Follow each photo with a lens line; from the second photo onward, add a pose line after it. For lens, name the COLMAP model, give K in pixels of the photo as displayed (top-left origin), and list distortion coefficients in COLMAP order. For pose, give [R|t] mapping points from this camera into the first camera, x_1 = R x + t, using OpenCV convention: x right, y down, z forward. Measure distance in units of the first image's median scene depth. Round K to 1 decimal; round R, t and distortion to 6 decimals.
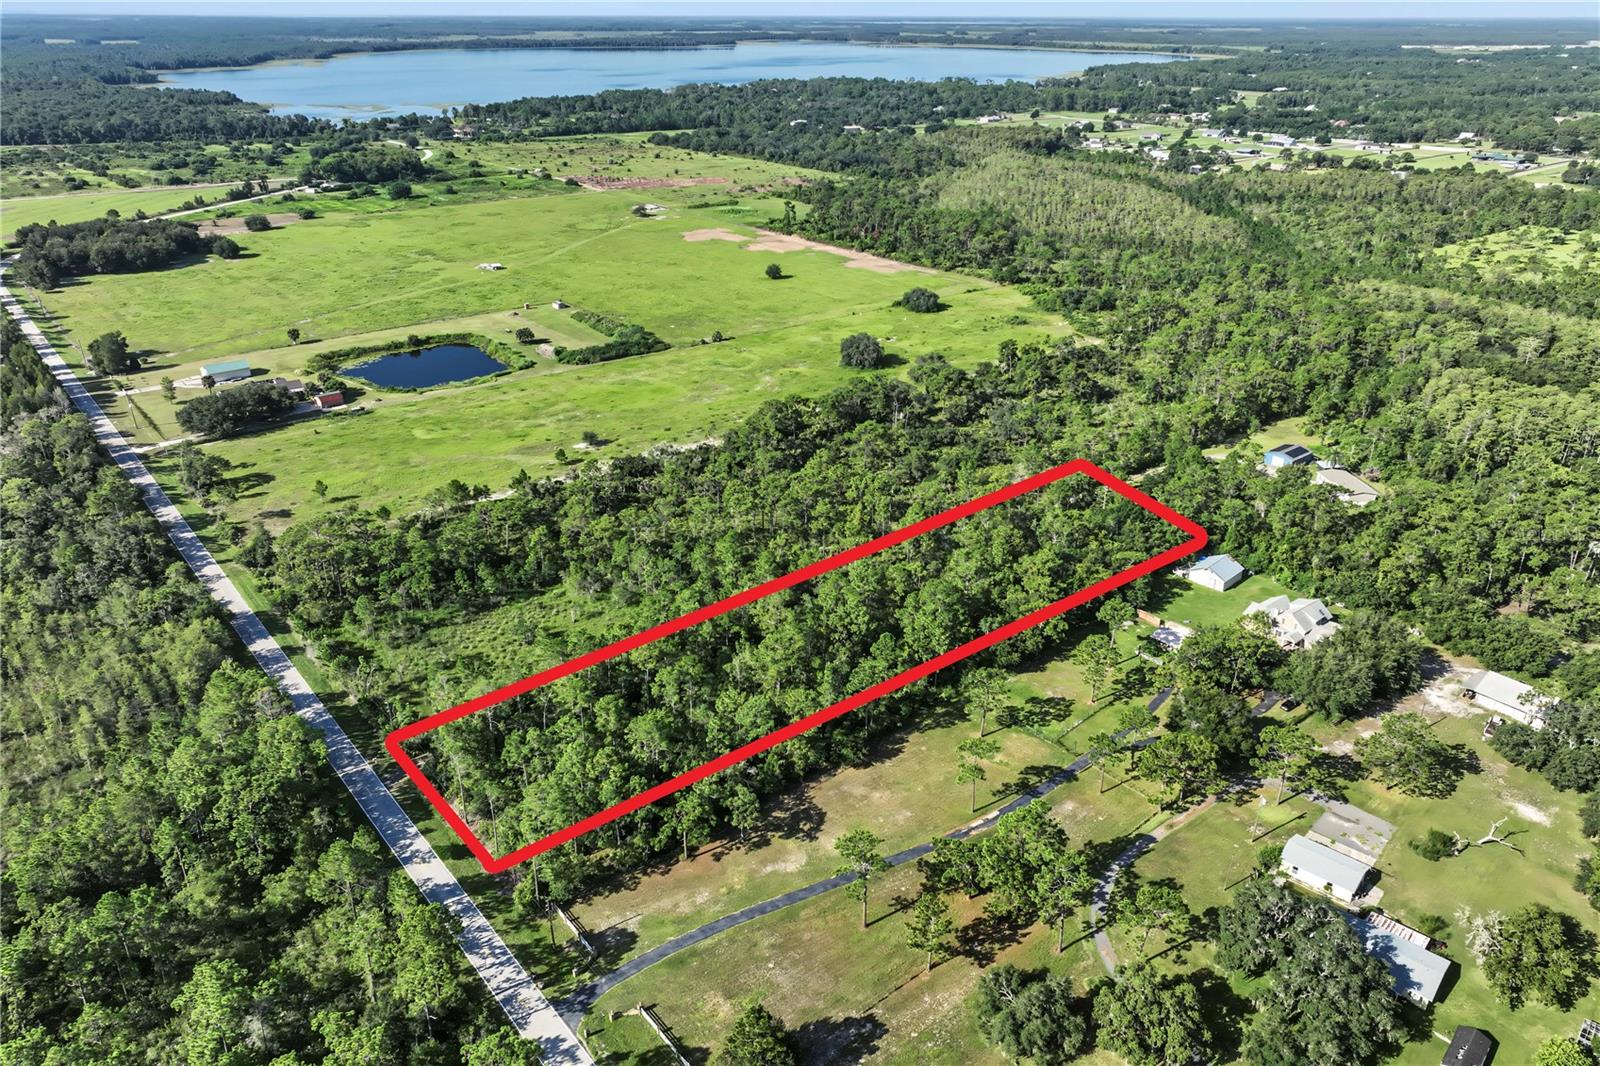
lens RADIAL K [[1110.6, 0, 799.8], [0, 1110.6, 560.2], [0, 0, 1]] dist [-0.003421, 0.015747]
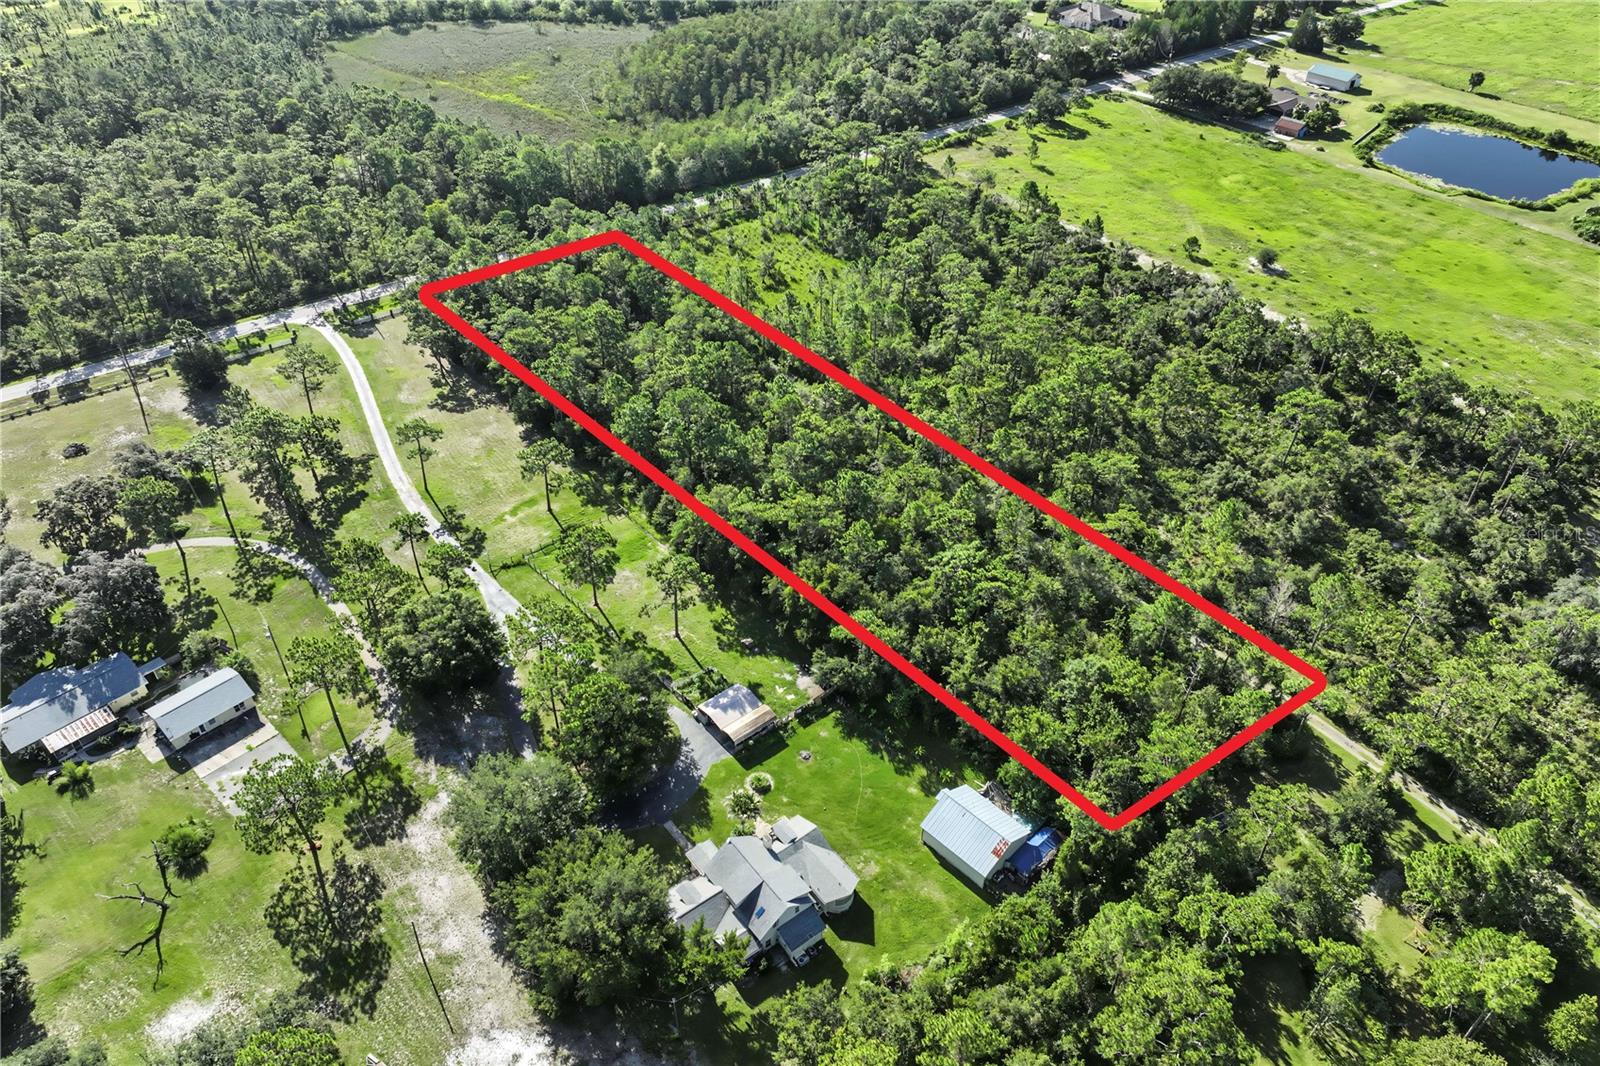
lens RADIAL K [[1093.8, 0, 785.0], [0, 1093.8, 526.4], [0, 0, 1]] dist [0.002365, 0.006305]
pose [[-0.013144, 0.622871, -0.782214, 0.432455], [-0.454799, 0.692955, 0.559438, -0.208894], [0.890497, 0.363104, 0.274173, 0.463247]]
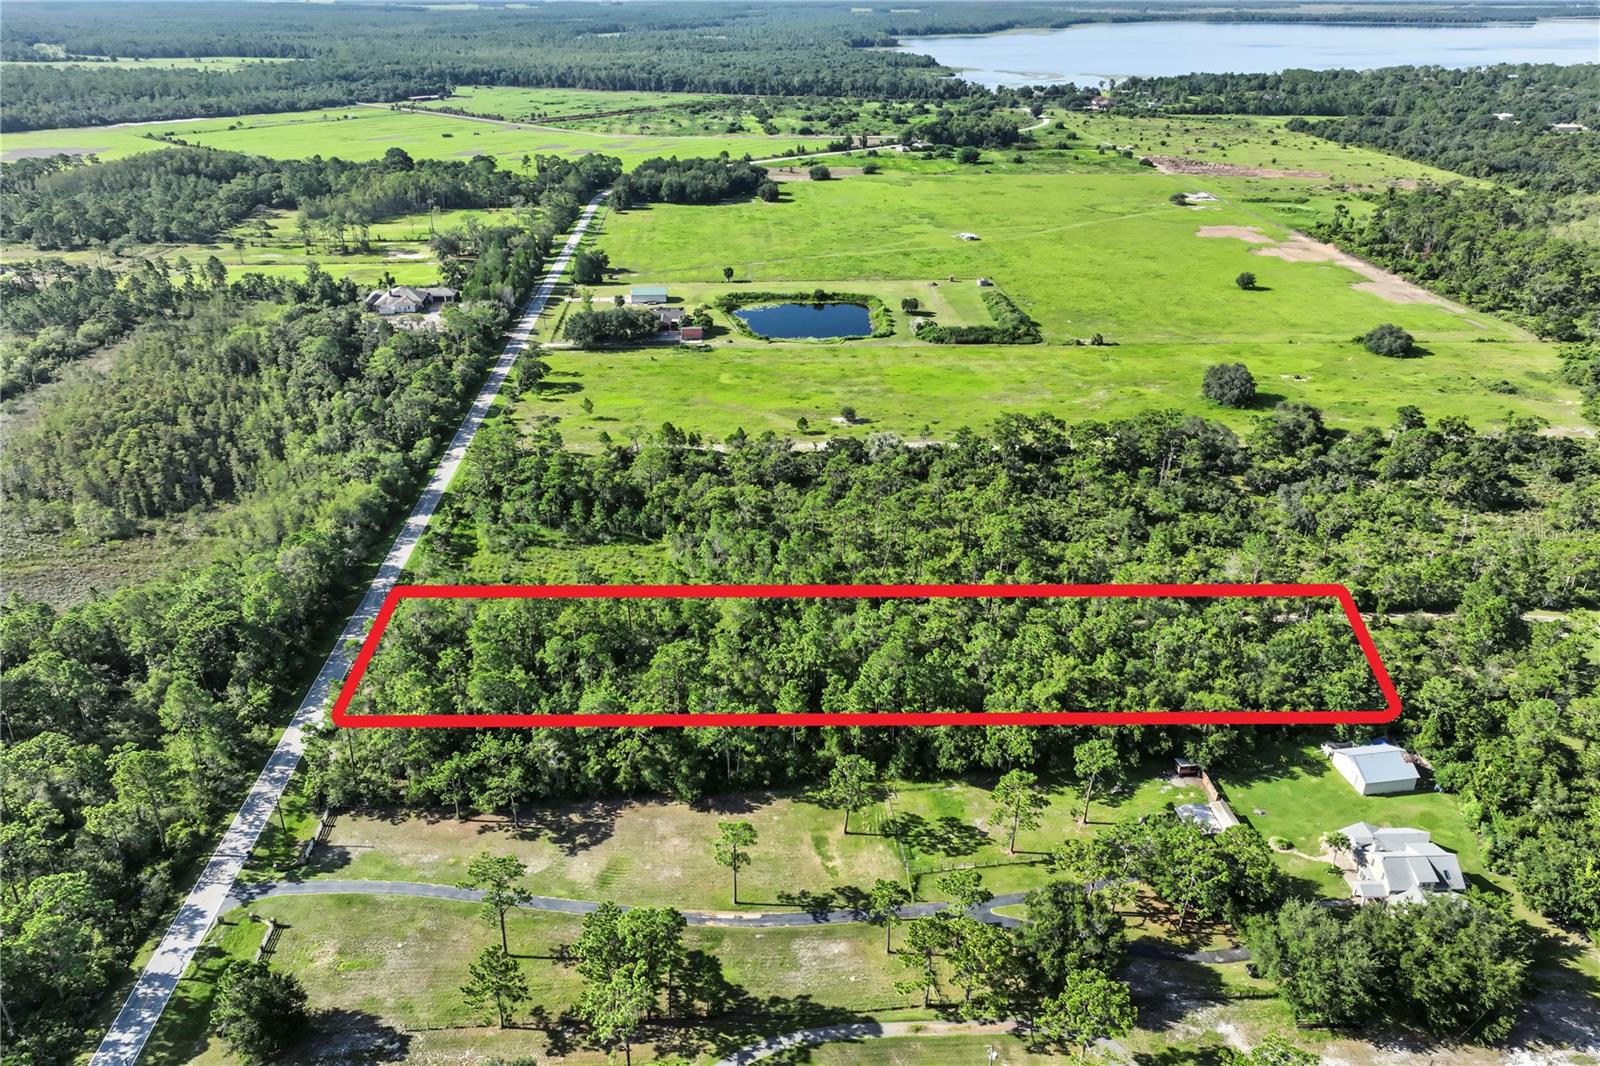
lens RADIAL K [[1133.6, 0, 793.8], [0, 1133.6, 484.3], [0, 0, 1]] dist [0.000033, 0.009459]
pose [[0.814036, 0.237334, -0.530111, 0.262438], [-0.259888, 0.965075, 0.032988, -0.057854], [0.519426, 0.110916, 0.847287, 0.107759]]
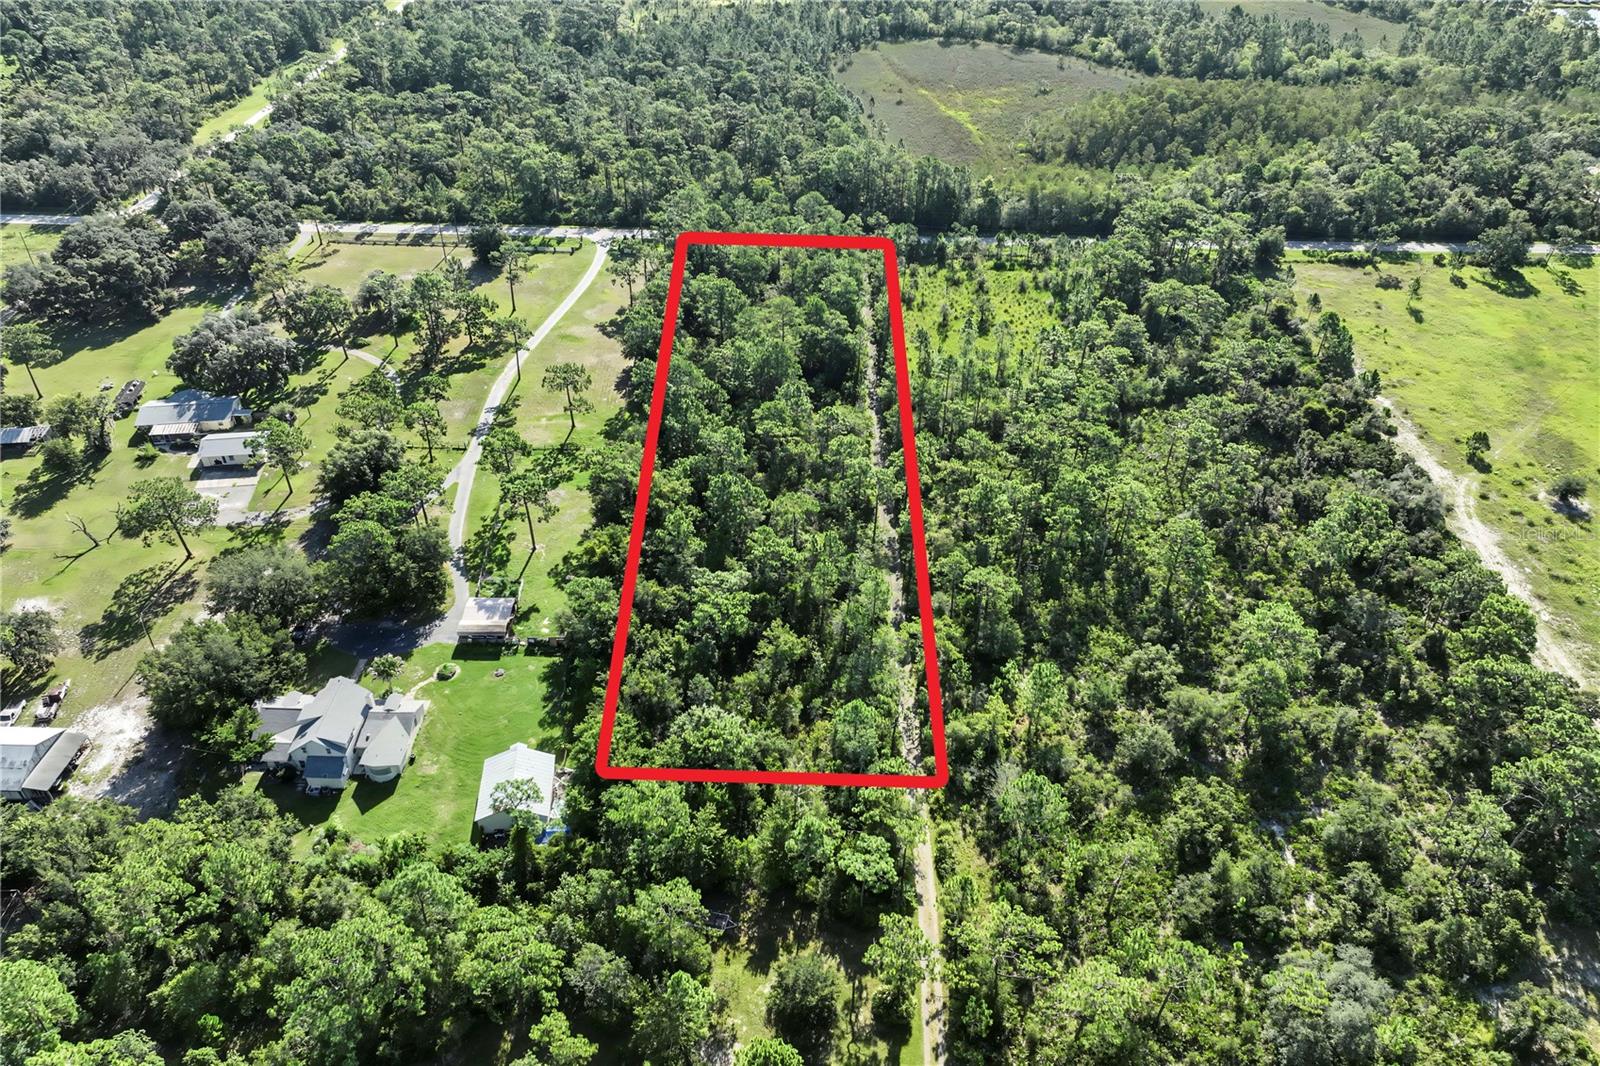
lens RADIAL K [[1105.9, 0, 791.2], [0, 1105.9, 530.2], [0, 0, 1]] dist [-0.000223, 0.009513]
pose [[-0.638949, 0.458552, -0.617636, 0.356466], [-0.354040, 0.537520, 0.765329, -0.324157], [0.682934, 0.707674, -0.181102, 0.693545]]
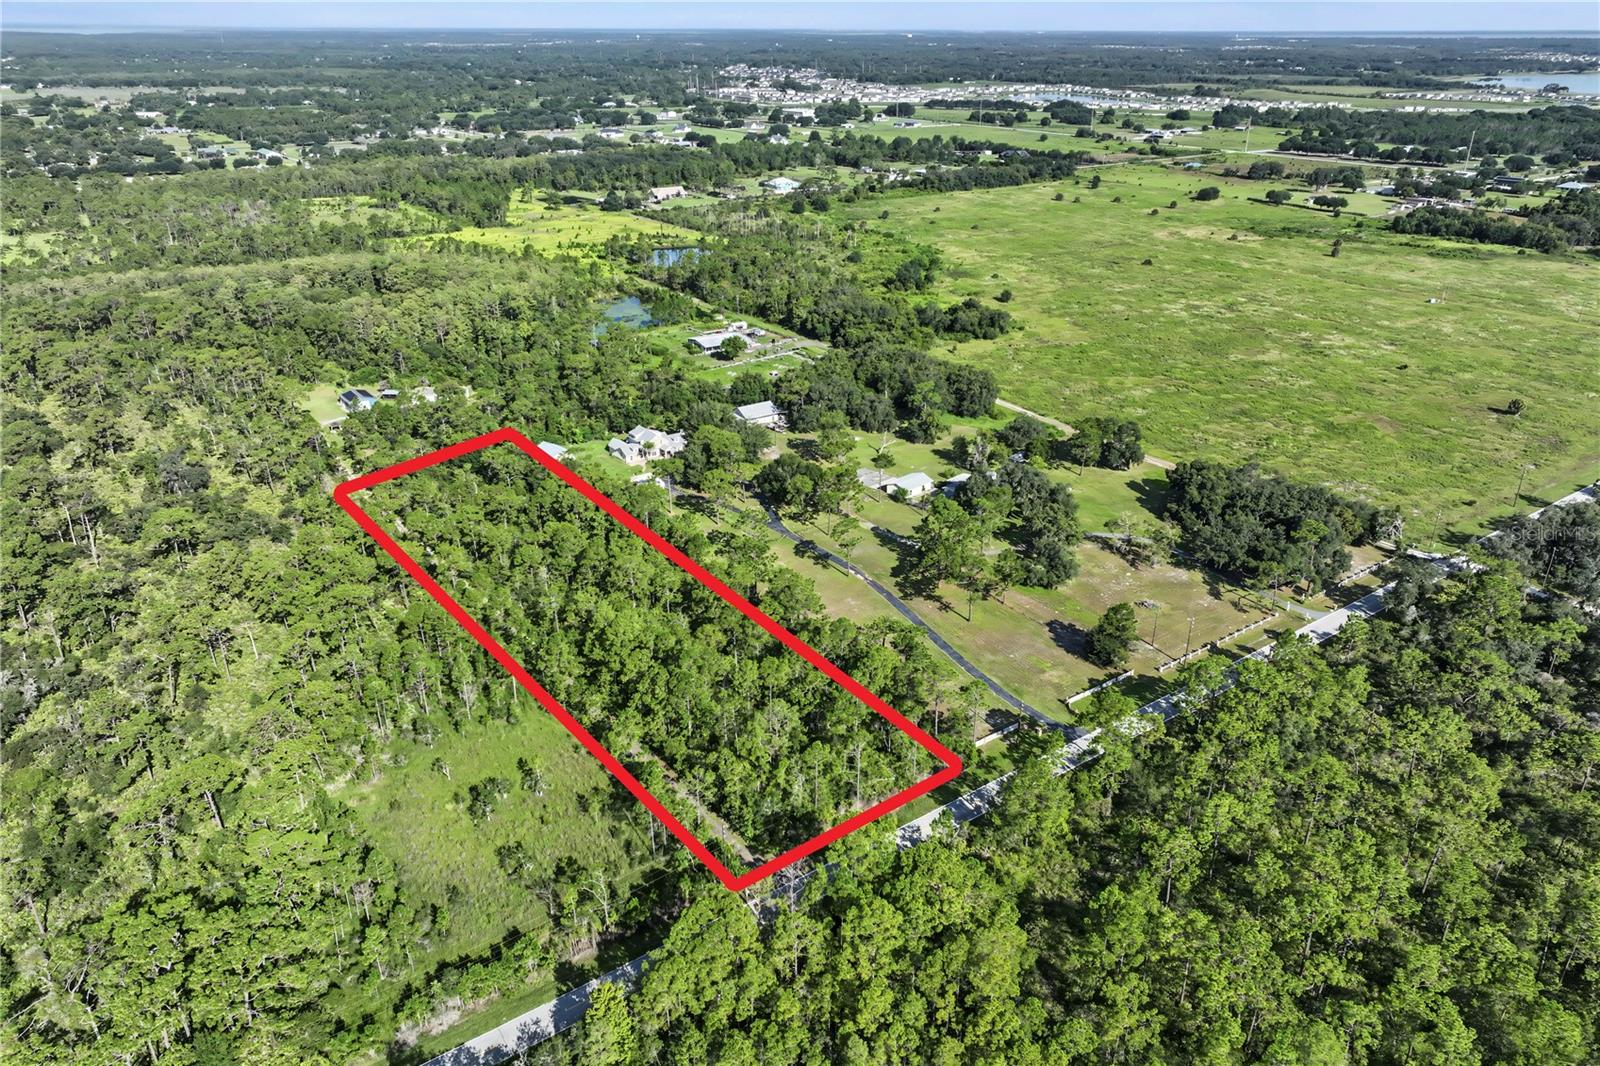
lens RADIAL K [[1112.7, 0, 793.9], [0, 1112.7, 561.9], [0, 0, 1]] dist [0.004954, 0.000838]
pose [[0.056973, -0.437477, 0.897423, -0.482534], [0.439619, 0.818040, 0.370871, -0.147110], [-0.896375, 0.373395, 0.238930, 0.326398]]
